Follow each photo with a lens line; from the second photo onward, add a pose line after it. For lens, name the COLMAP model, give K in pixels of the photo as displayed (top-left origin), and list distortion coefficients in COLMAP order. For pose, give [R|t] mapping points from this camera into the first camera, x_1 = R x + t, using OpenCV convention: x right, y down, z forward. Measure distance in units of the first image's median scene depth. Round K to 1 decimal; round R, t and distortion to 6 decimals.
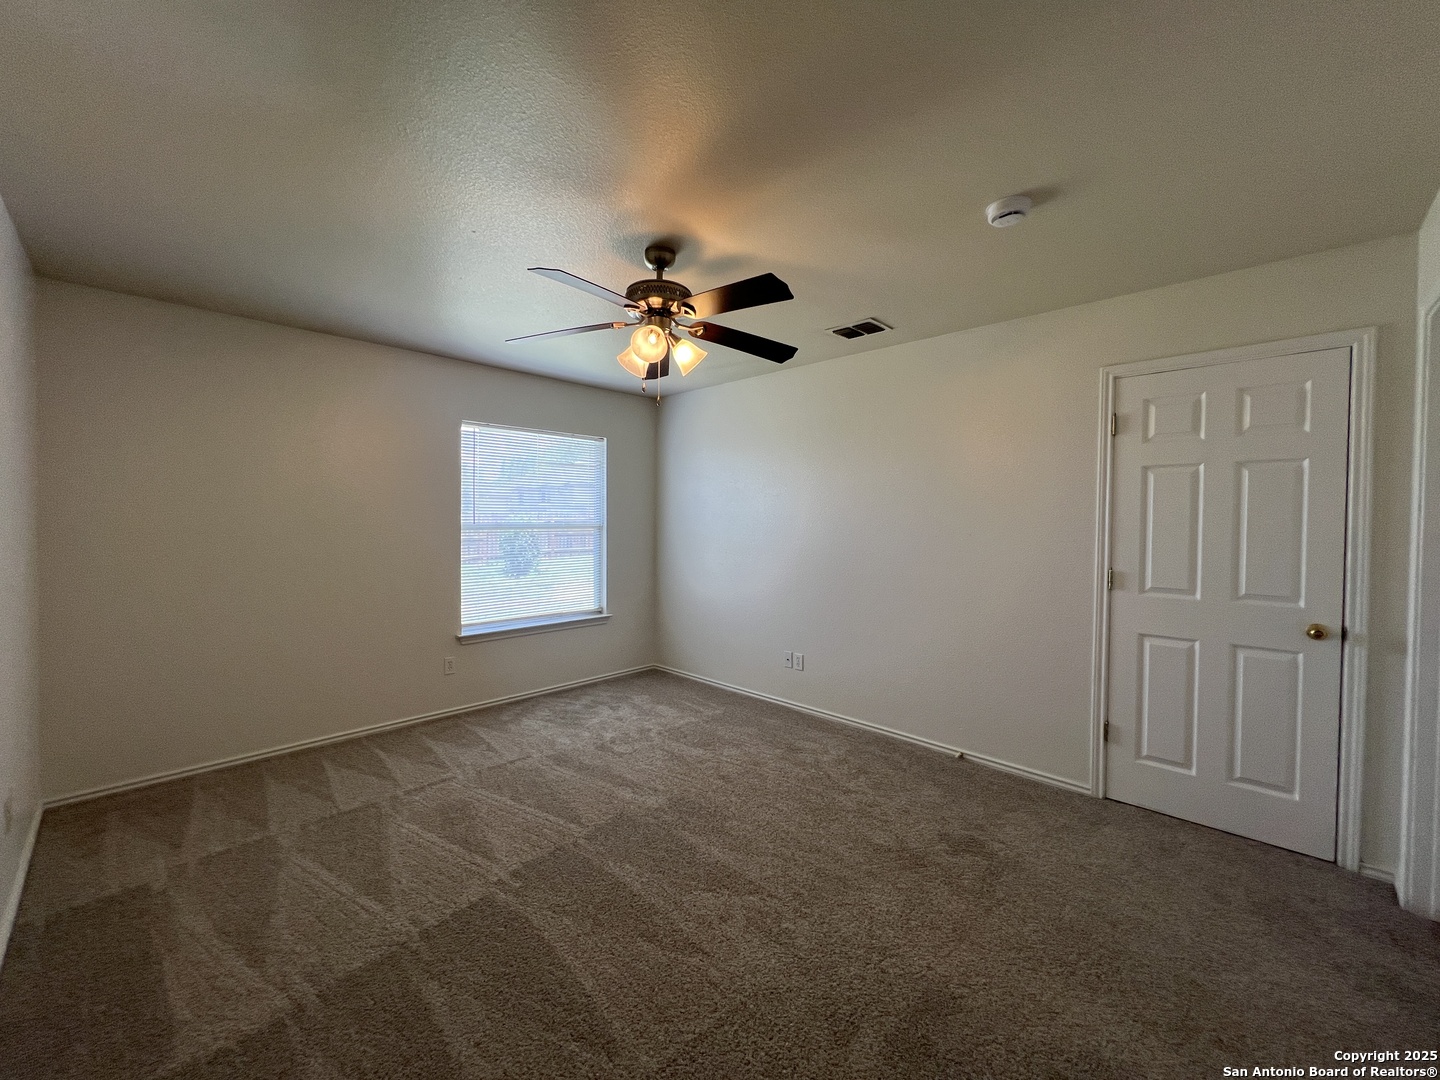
lens RADIAL K [[576.5, 0, 717.8], [0, 576.5, 532.6], [0, 0, 1]] dist [-0.001624, 0.000744]
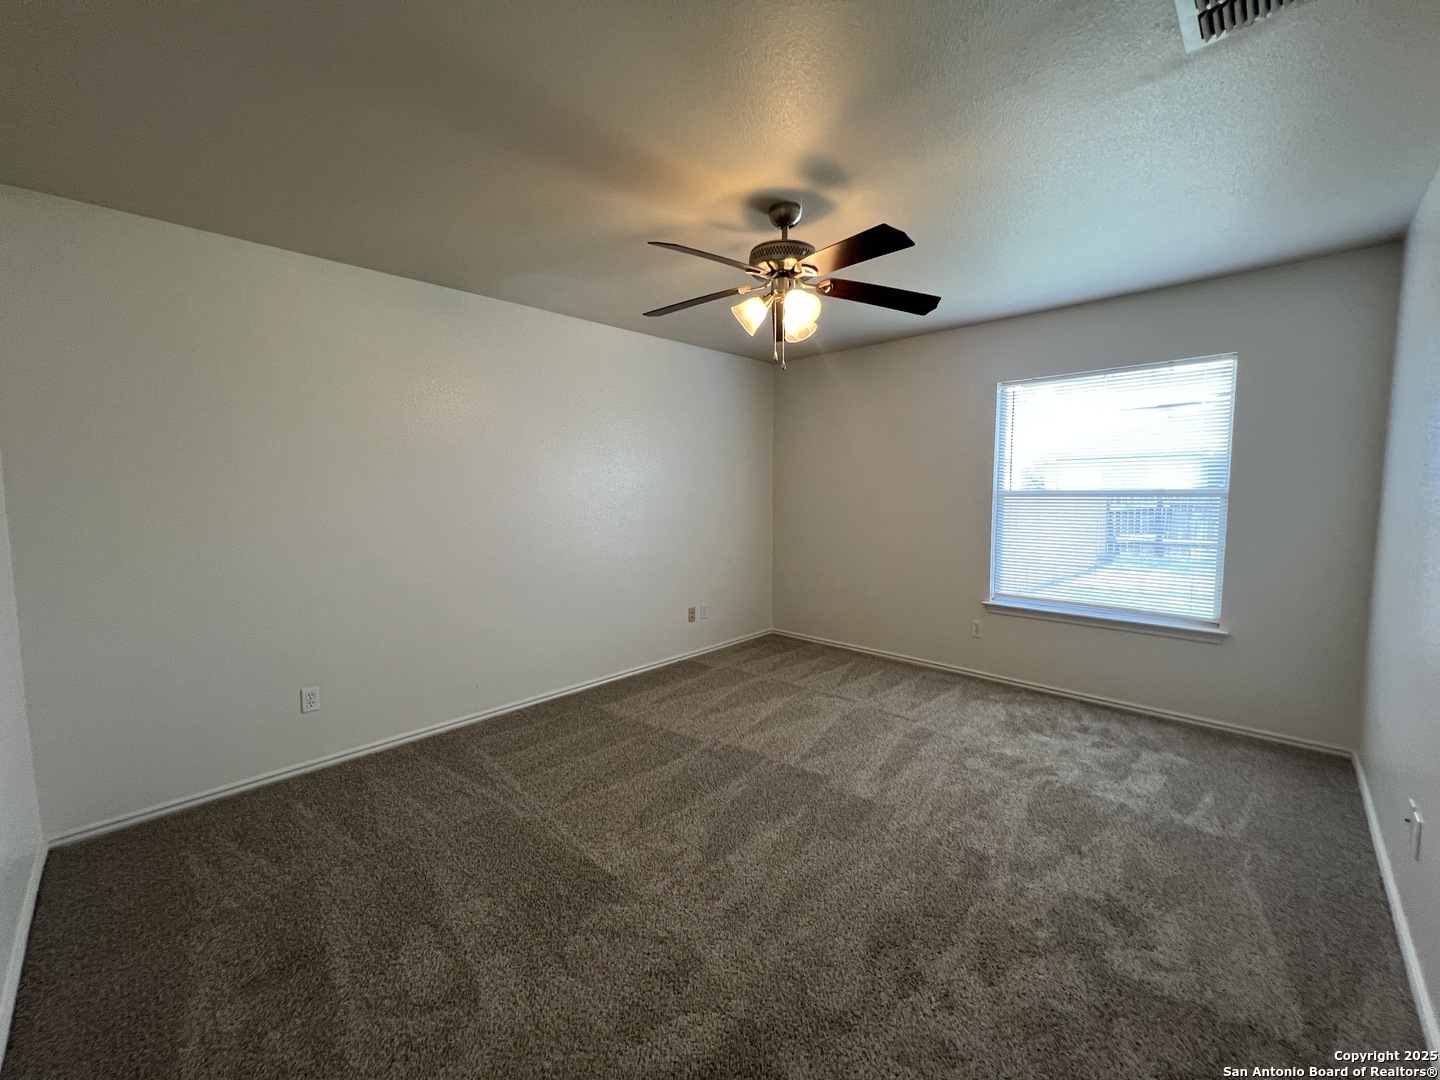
lens RADIAL K [[576.5, 0, 717.8], [0, 576.5, 532.6], [0, 0, 1]] dist [-0.001624, 0.000744]
pose [[0.005639, 0.070971, -0.997462, 0.609326], [-0.014618, 0.997378, 0.070882, -0.007174], [0.999877, 0.014181, 0.006661, 0.595743]]
